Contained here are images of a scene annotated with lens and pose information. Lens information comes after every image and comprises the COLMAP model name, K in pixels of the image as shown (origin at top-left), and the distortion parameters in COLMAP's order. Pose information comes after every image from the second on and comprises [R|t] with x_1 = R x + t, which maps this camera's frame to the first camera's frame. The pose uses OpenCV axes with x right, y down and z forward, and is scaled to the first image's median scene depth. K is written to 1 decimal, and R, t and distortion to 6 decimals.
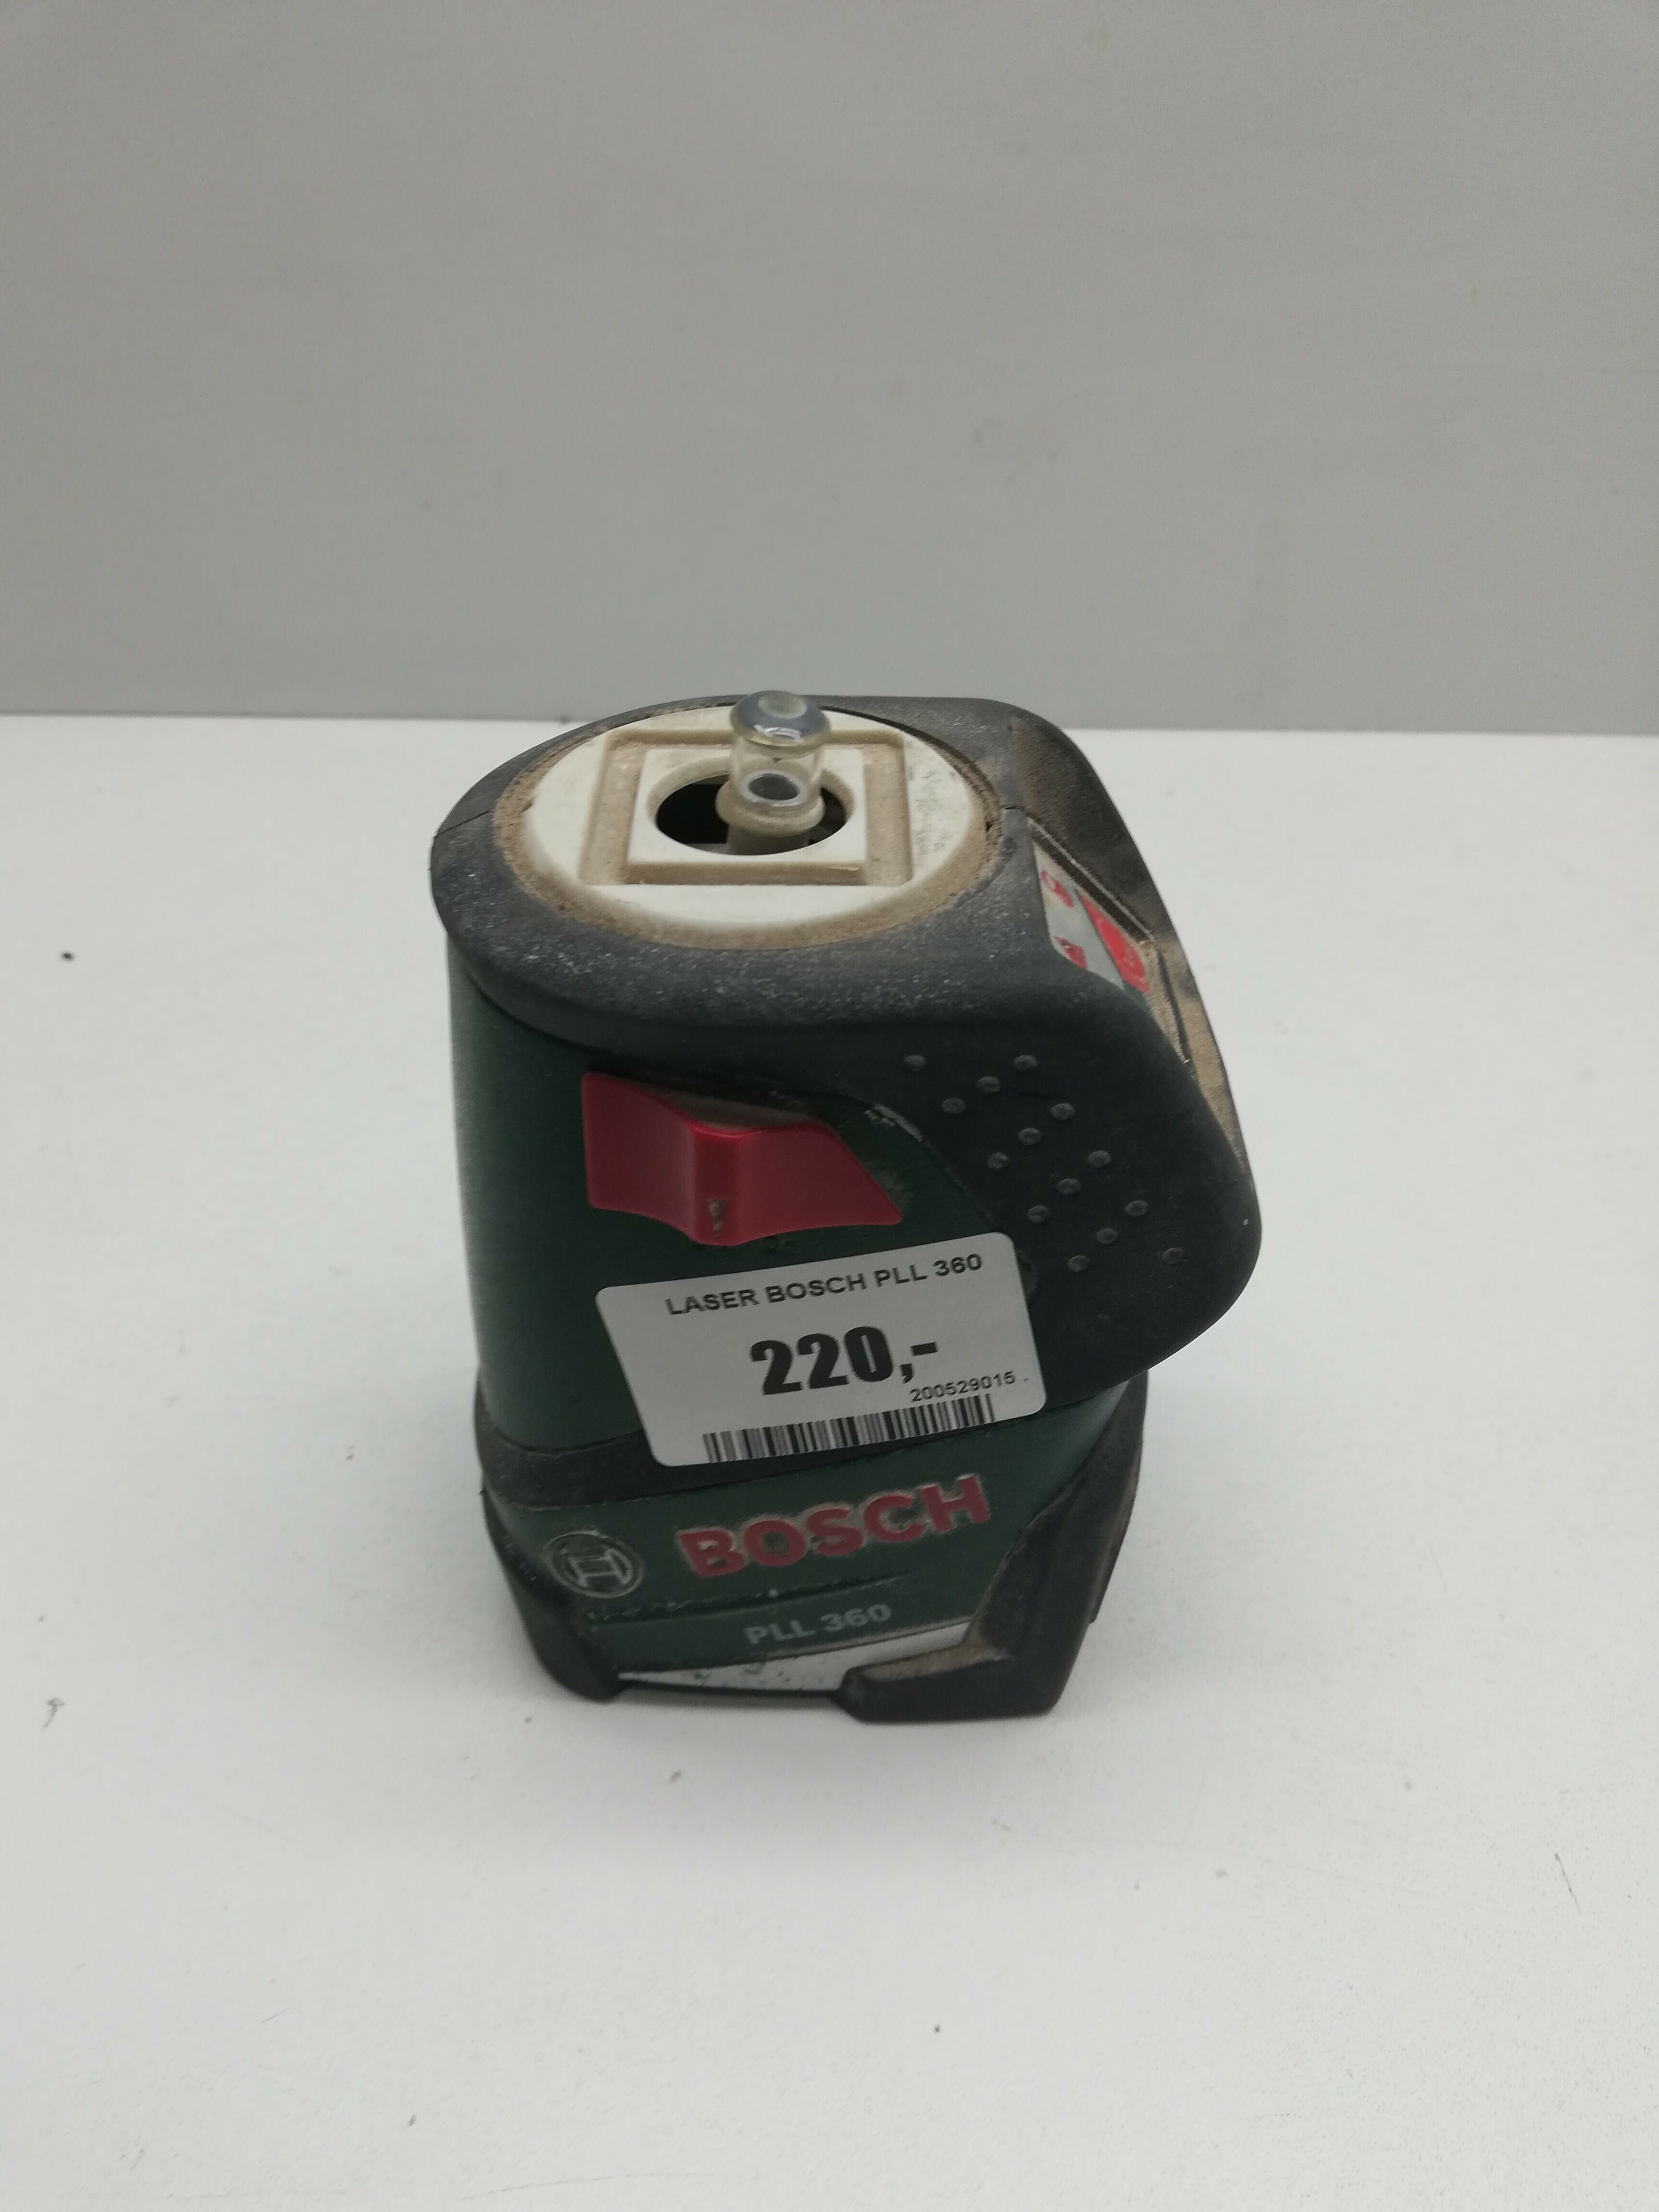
lens RADIAL K [[1709.4, 0, 821.9], [0, 1709.4, 1104.9], [0, 0, 1]] dist [0.000436, -0.002940]
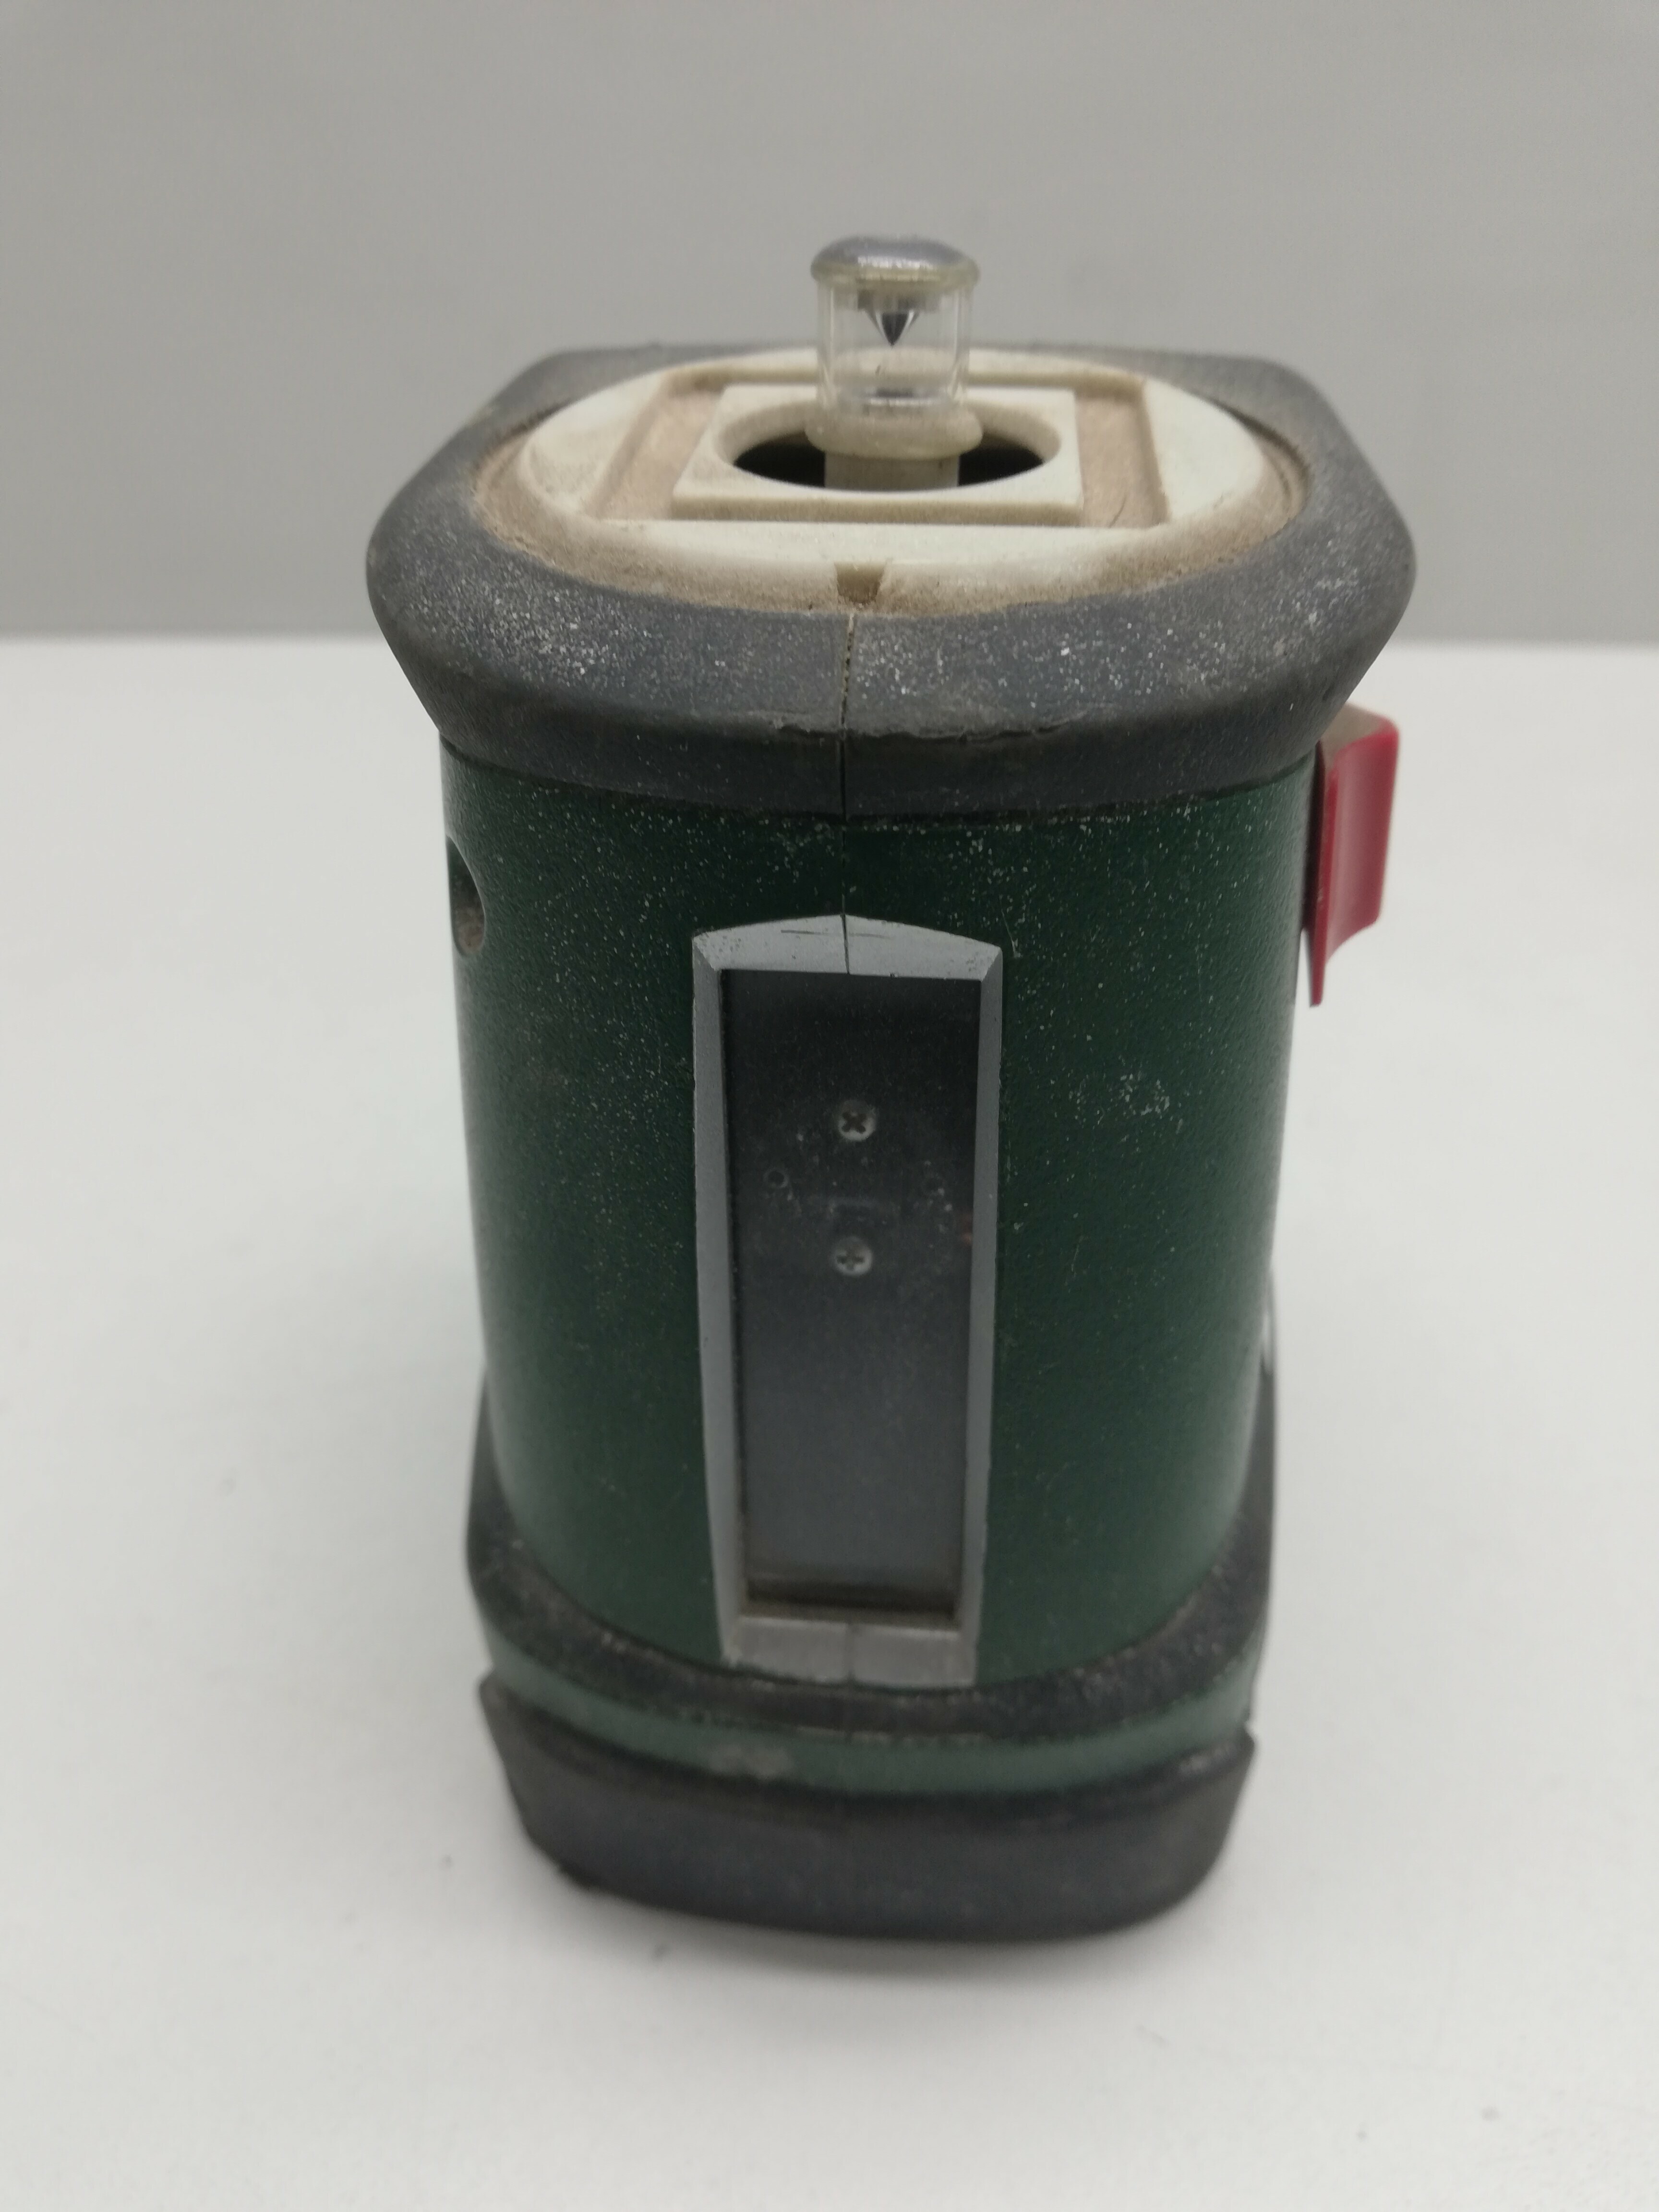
lens RADIAL K [[1713.6, 0, 829.5], [0, 1713.6, 1106.0], [0, 0, 1]] dist [0.009045, -0.003239]
pose [[0.091957, -0.598067, 0.796153, -0.639997], [0.641166, 0.647303, 0.412196, -0.277719], [-0.761873, 0.472562, 0.442984, 0.833337]]
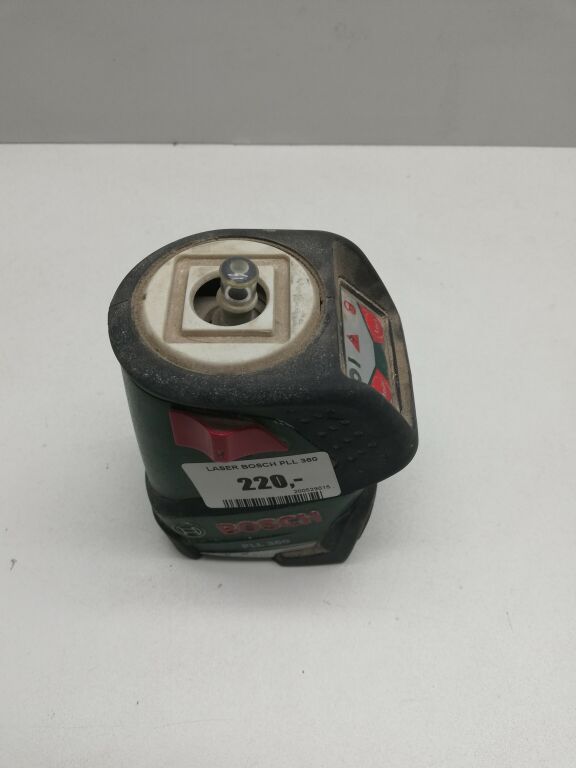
lens RADIAL K [[595.0, 0, 288.0], [0, 595.0, 384.0], [0, 0, 1]] dist [0.009045, -0.003239]
pose [[0.999984, -0.005355, -0.001922, 0.046688], [0.005674, 0.963177, 0.268809, -0.281897], [0.000411, -0.268816, 0.963192, 0.089463]]
